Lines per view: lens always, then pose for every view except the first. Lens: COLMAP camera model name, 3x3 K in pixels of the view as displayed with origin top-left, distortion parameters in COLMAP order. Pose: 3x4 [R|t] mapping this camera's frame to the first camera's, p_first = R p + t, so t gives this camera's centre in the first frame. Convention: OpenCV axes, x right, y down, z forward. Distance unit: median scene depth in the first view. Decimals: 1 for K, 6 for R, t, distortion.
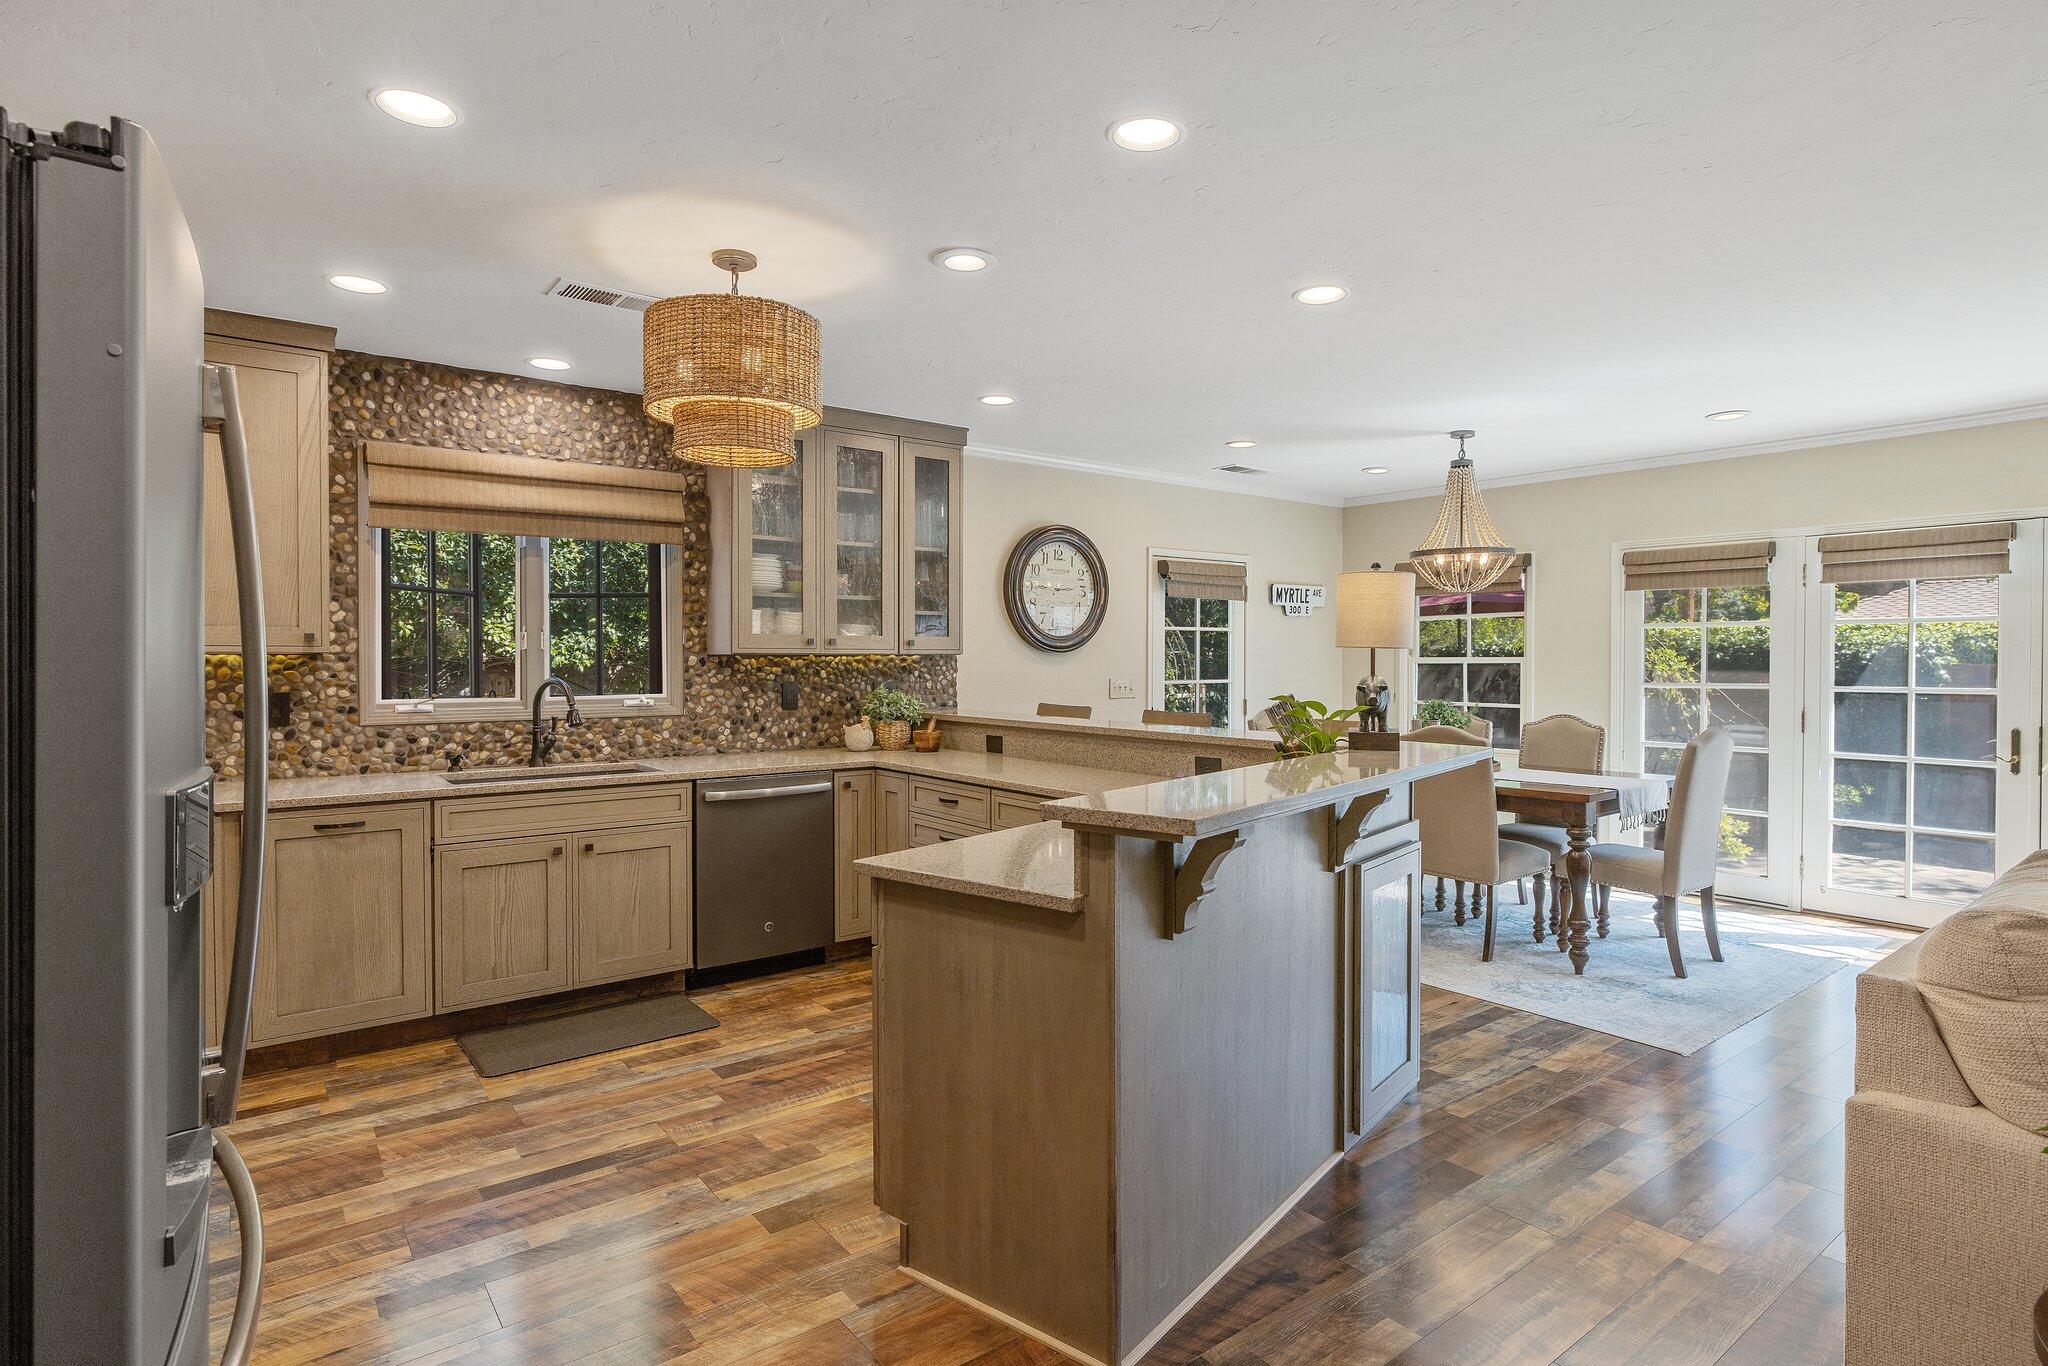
lens RADIAL K [[1045.8, 0, 1025.7], [0, 1045.8, 671.9], [0, 0, 1]] dist [-0.000999, 0.000239]
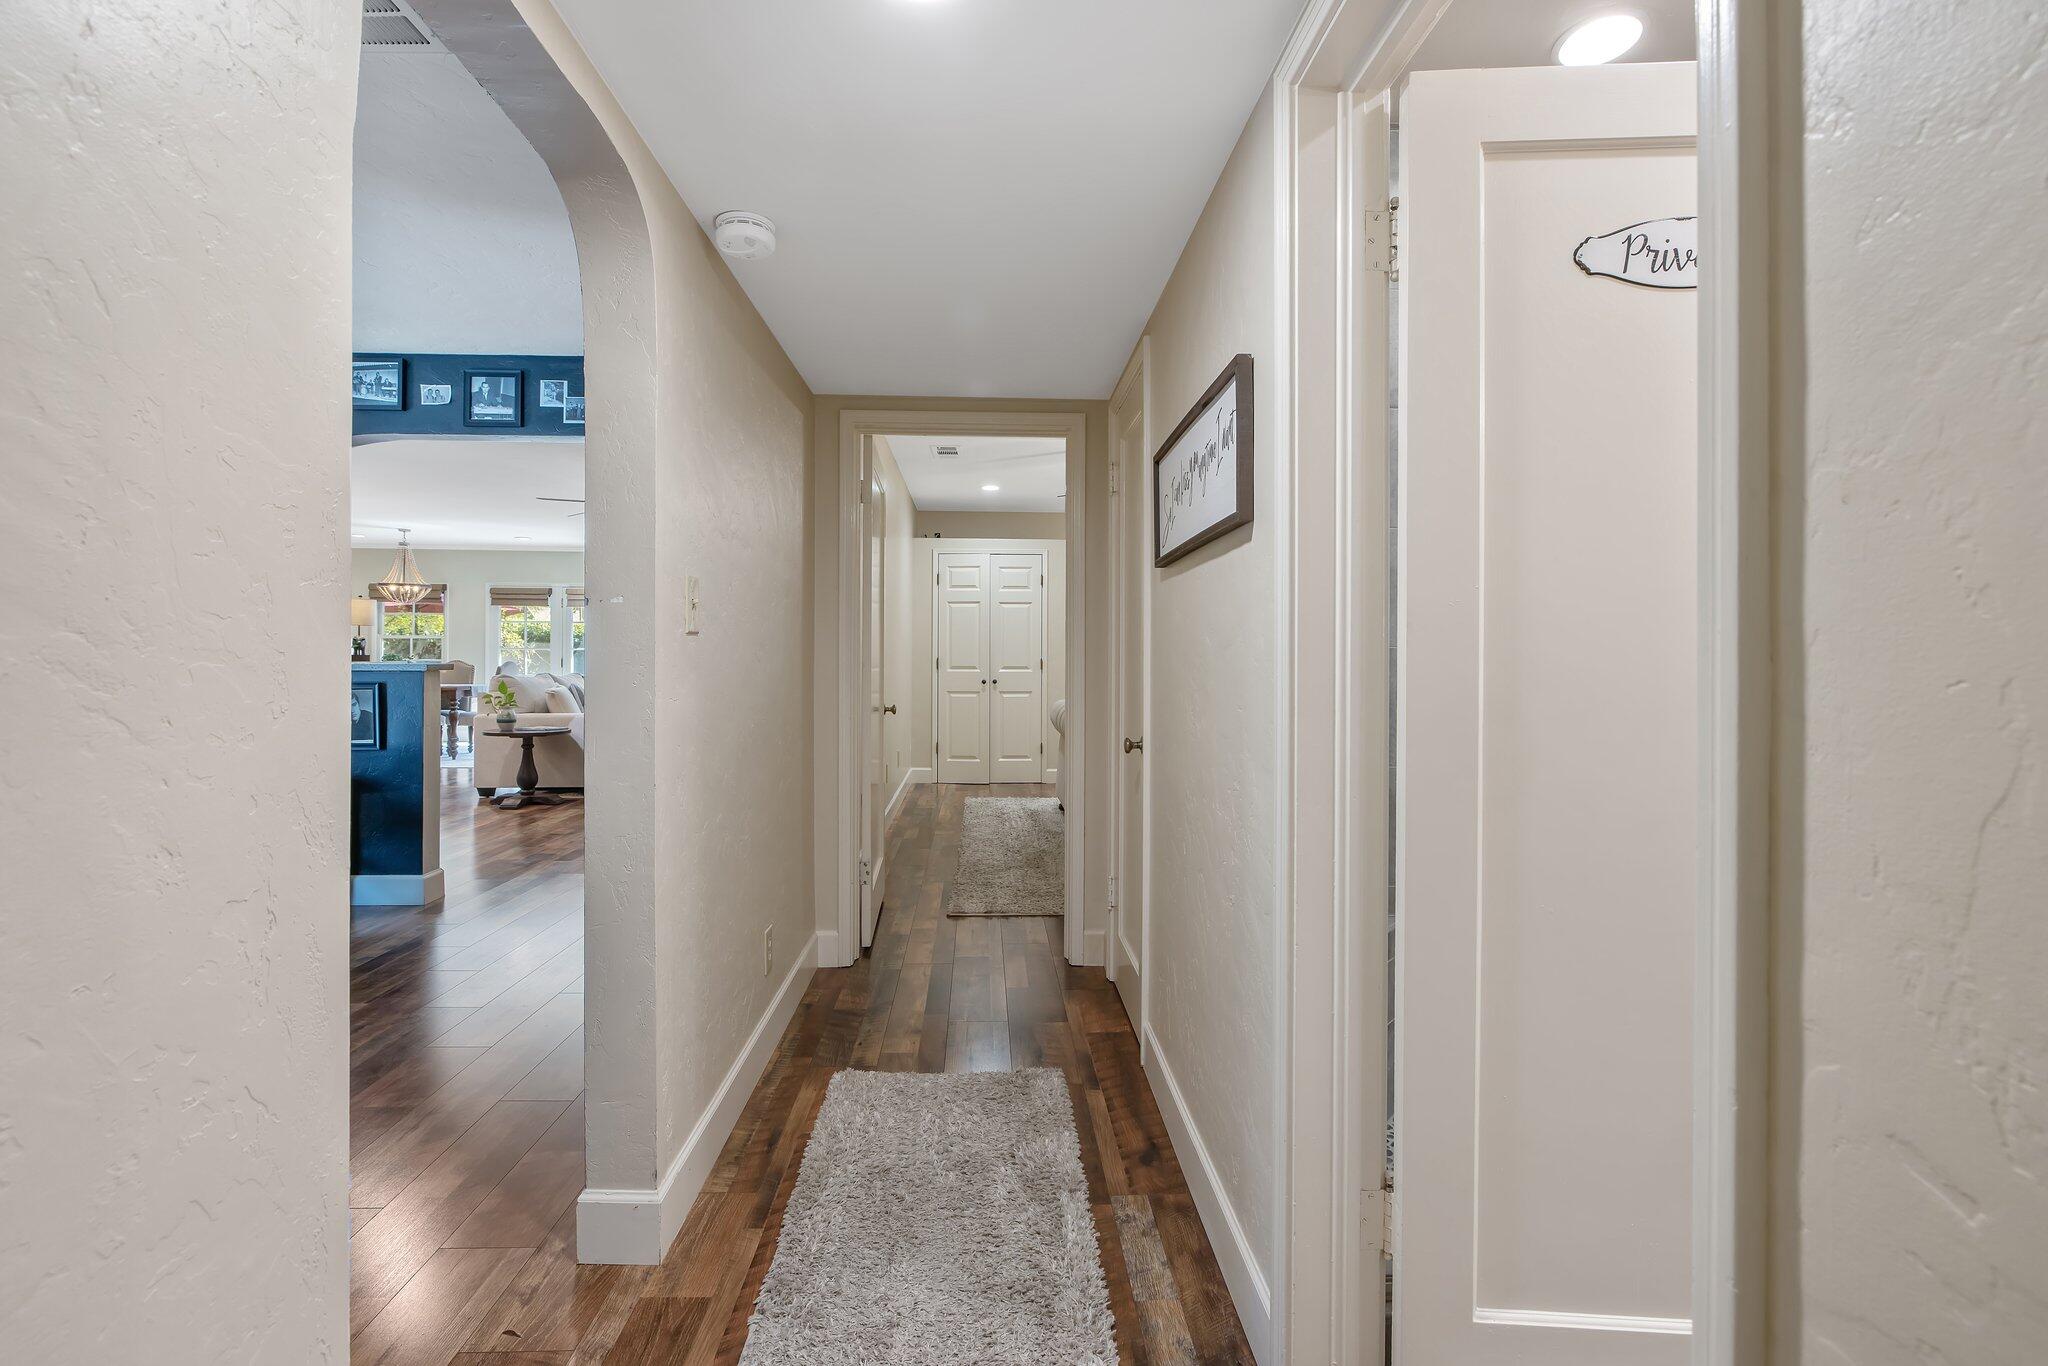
lens RADIAL K [[916.0, 0, 1016.9], [0, 916.0, 650.2], [0, 0, 1]] dist [-0.000251, 0.000003]
pose [[0.577513, 0.006426, 0.816356, -0.440713], [0.004831, 0.999925, -0.011289, 0.053356], [-0.816367, 0.010463, 0.577439, -1.251920]]
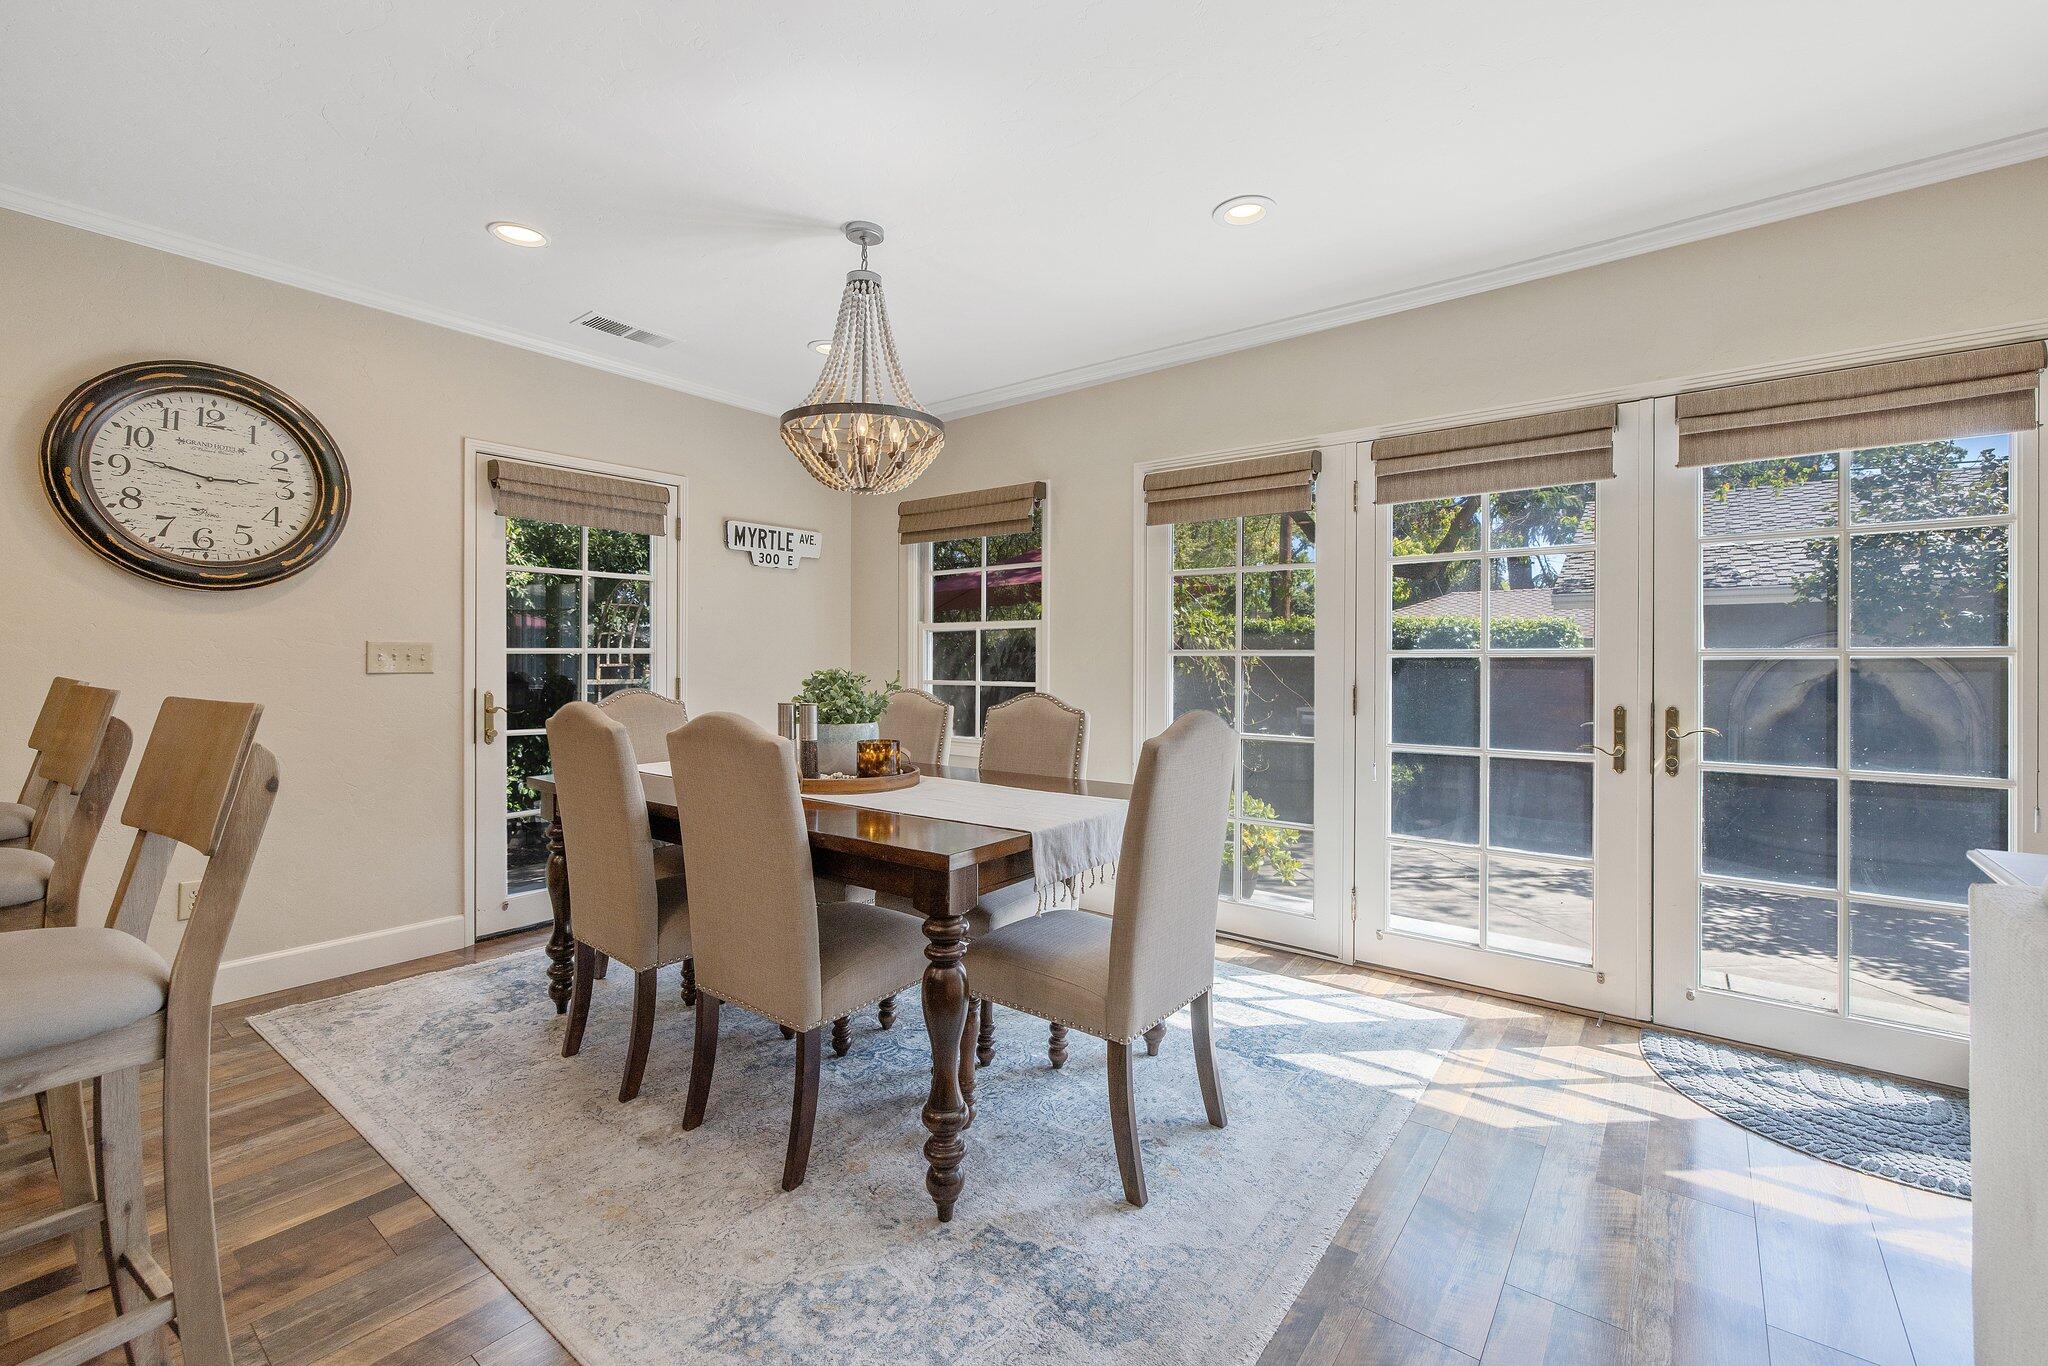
lens RADIAL K [[858.9, 0, 1020.4], [0, 858.9, 658.6], [0, 0, 1]] dist [0.001057, -0.000042]
pose [[0.968420, 0.003567, 0.249300, 0.426866], [-0.000230, 0.999910, -0.013413, 0.030919], [-0.249326, 0.012933, 0.968333, 0.553886]]
